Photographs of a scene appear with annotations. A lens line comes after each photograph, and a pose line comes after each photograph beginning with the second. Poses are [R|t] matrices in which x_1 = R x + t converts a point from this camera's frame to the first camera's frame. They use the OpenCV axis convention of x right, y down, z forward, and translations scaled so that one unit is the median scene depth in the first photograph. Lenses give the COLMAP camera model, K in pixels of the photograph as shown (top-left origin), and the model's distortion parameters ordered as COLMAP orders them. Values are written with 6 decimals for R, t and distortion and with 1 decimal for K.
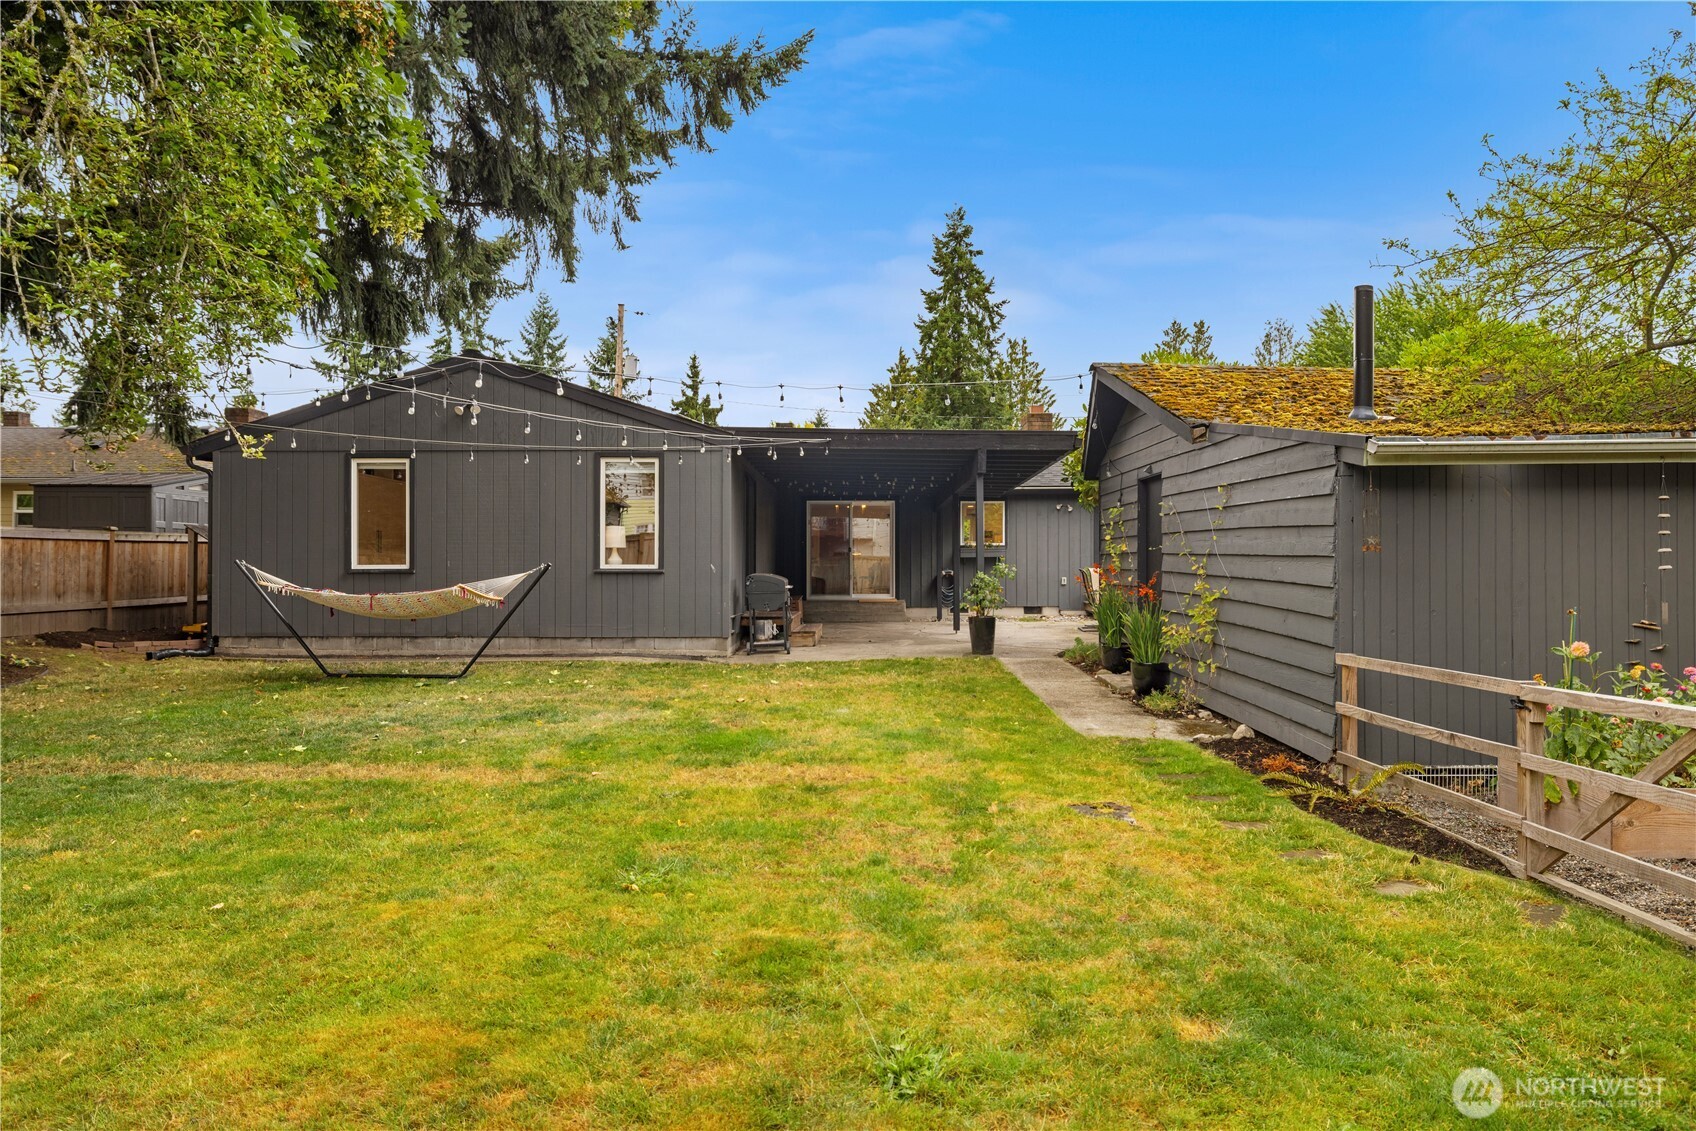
lens RADIAL K [[1098.0, 0, 848.8], [0, 1098.0, 567.5], [0, 0, 1]] dist [0.002648, -0.000683]
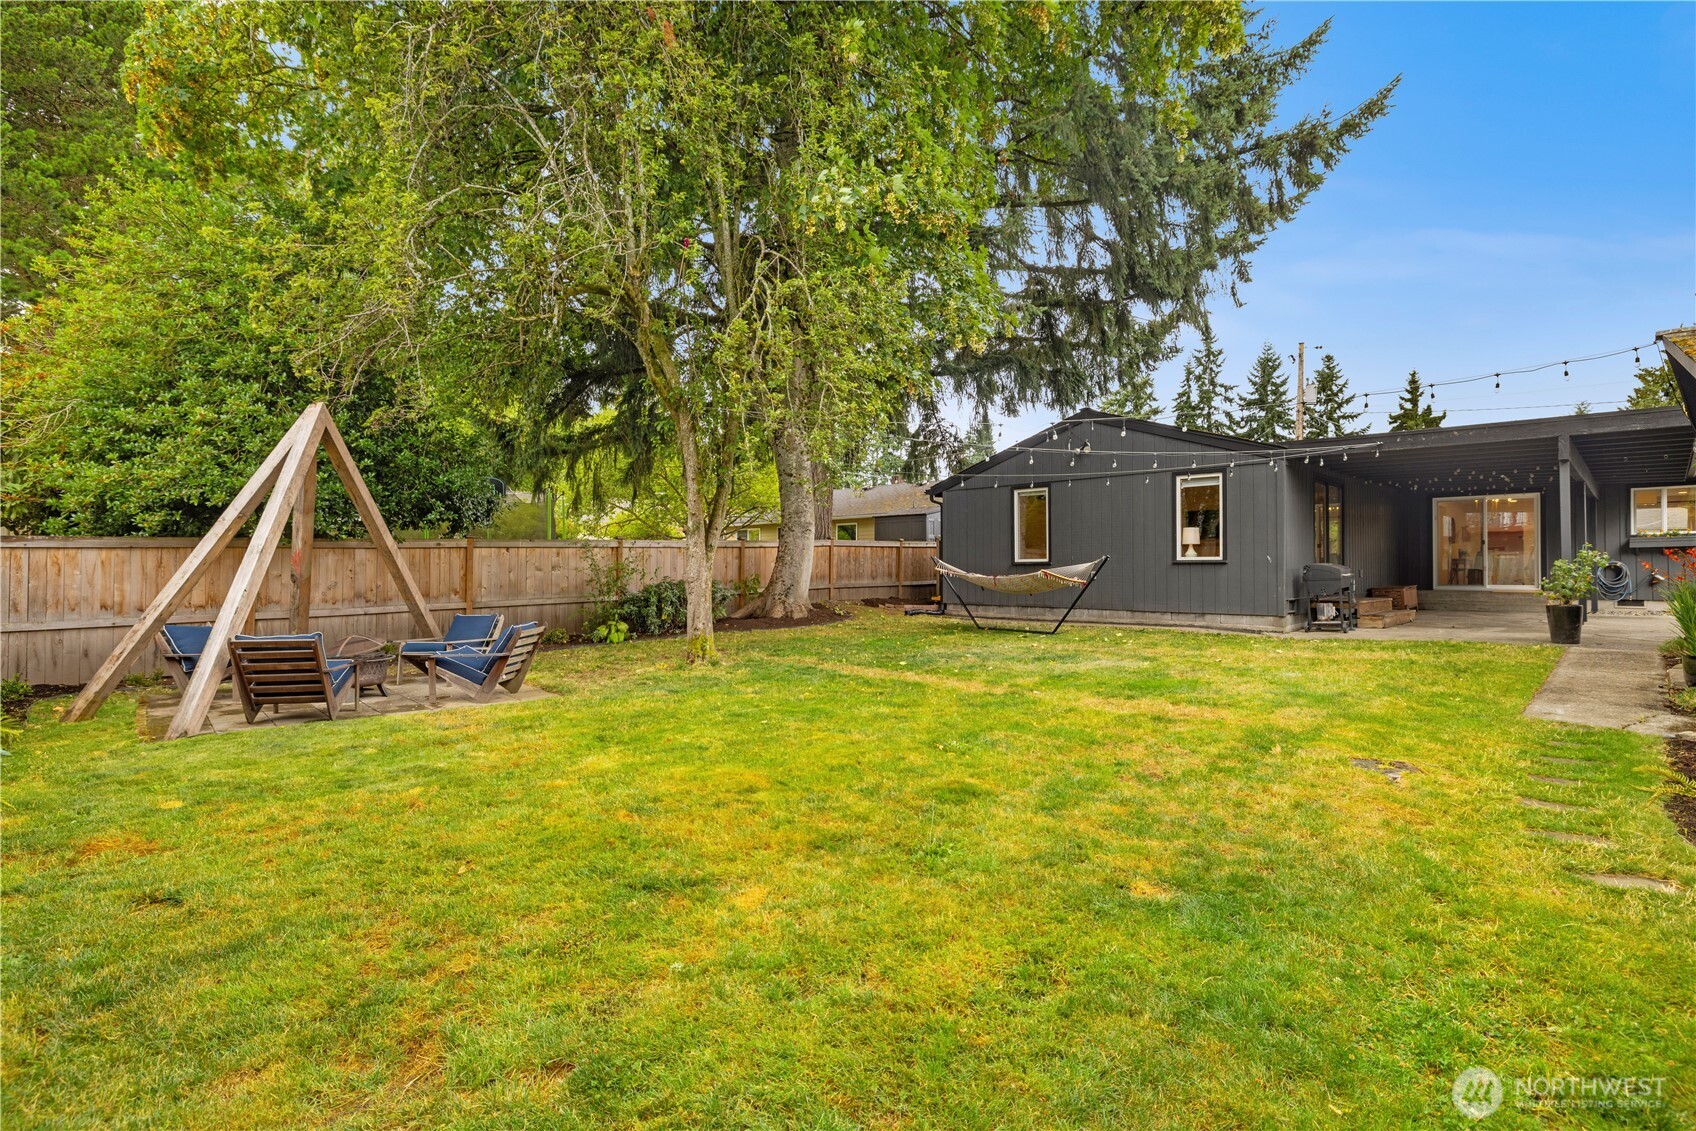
lens RADIAL K [[844.7, 0, 848.8], [0, 844.7, 563.3], [0, 0, 1]] dist [-0.002861, 0.000398]
pose [[0.696145, -0.007396, -0.717863, 0.219193], [0.003527, 0.999970, -0.006882, 0.010035], [0.717892, 0.002259, 0.696151, 0.011967]]
